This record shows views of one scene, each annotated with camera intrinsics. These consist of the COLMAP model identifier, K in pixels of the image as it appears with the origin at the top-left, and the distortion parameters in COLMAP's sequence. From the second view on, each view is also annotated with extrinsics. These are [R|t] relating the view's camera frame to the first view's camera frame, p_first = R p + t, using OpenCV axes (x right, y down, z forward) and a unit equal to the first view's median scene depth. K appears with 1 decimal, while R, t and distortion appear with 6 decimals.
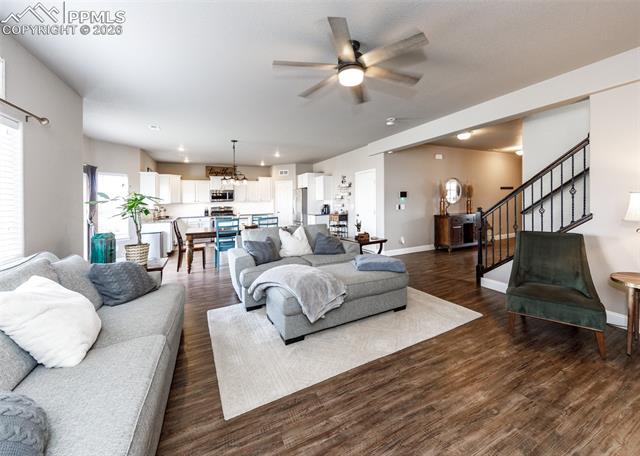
lens RADIAL K [[249.1, 0, 337.6], [0, 249.1, 204.8], [0, 0, 1]] dist [0.003150, -0.000325]
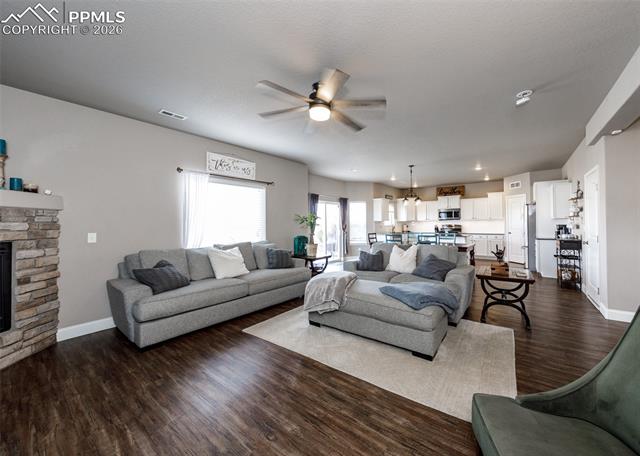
lens RADIAL K [[249.1, 0, 344.4], [0, 249.1, 221.5], [0, 0, 1]] dist [0.003150, -0.000325]
pose [[0.451879, 0.010989, -0.892012, 0.349122], [-0.017479, 0.999841, 0.003462, -0.002481], [0.891908, 0.014026, 0.451999, 0.174882]]
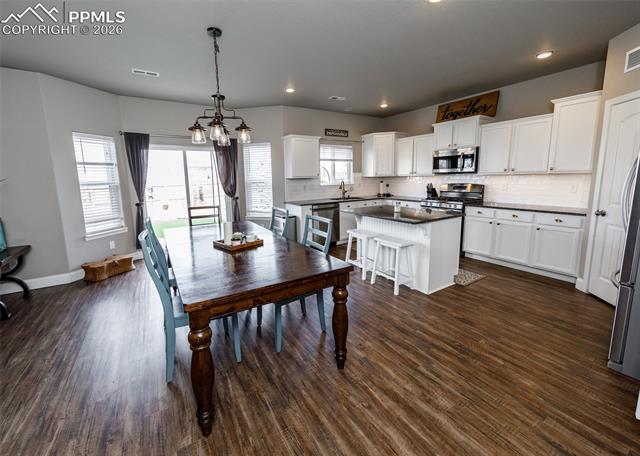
lens RADIAL K [[265.1, 0, 306.1], [0, 265.1, 212.5], [0, 0, 1]] dist [0.010472, -0.000342]
pose [[0.059055, 0.156332, -0.985937, 0.058380], [-0.001993, 0.987678, 0.156489, -0.024169], [0.998253, -0.007276, 0.058639, 0.876753]]
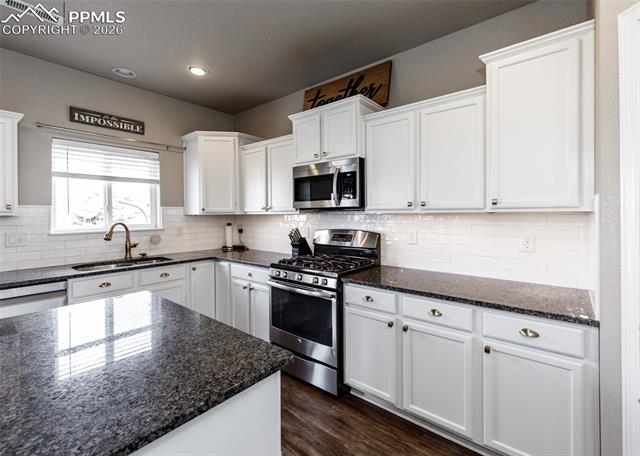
lens RADIAL K [[290.3, 0, 334.8], [0, 290.3, 214.2], [0, 0, 1]] dist [0.001868, 0.001015]
pose [[0.406497, 0.022041, -0.913386, -0.255075], [-0.022331, 0.999650, 0.014185, -0.017673], [0.913379, 0.014631, 0.406847, 1.146373]]
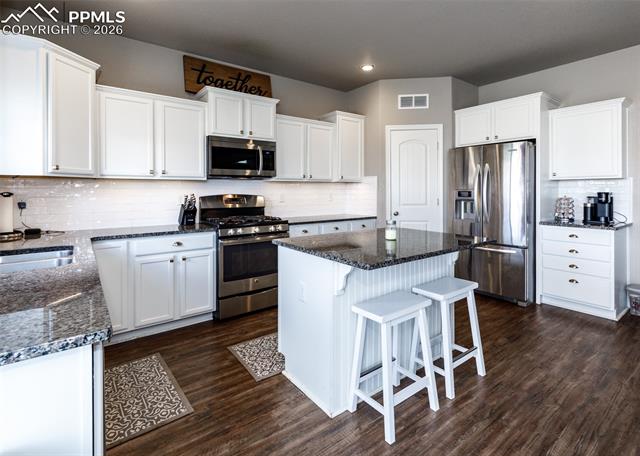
lens RADIAL K [[317.6, 0, 335.0], [0, 317.6, 192.0], [0, 0, 1]] dist [0.006333, 0.000297]
pose [[0.980513, 0.016382, 0.195772, -0.550362], [-0.012182, 0.999670, -0.022638, 0.014209], [-0.196078, 0.019812, 0.980388, 0.776925]]
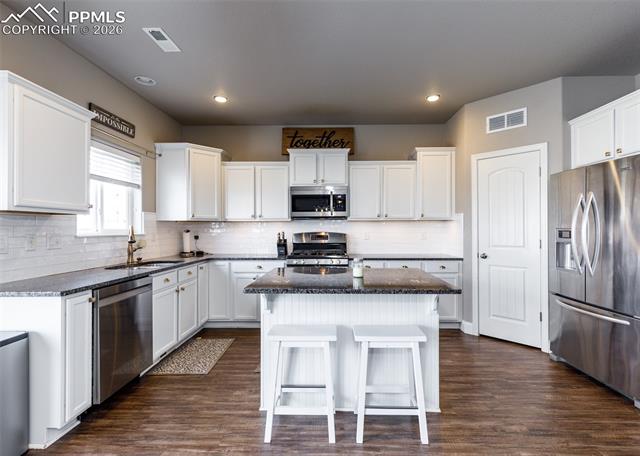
lens RADIAL K [[317.6, 0, 332.0], [0, 317.6, 222.8], [0, 0, 1]] dist [0.006333, 0.000297]
pose [[0.881340, 0.011071, -0.472352, -0.291590], [-0.026902, 0.999279, -0.026774, 0.006469], [0.471716, 0.036305, 0.881003, 0.774881]]
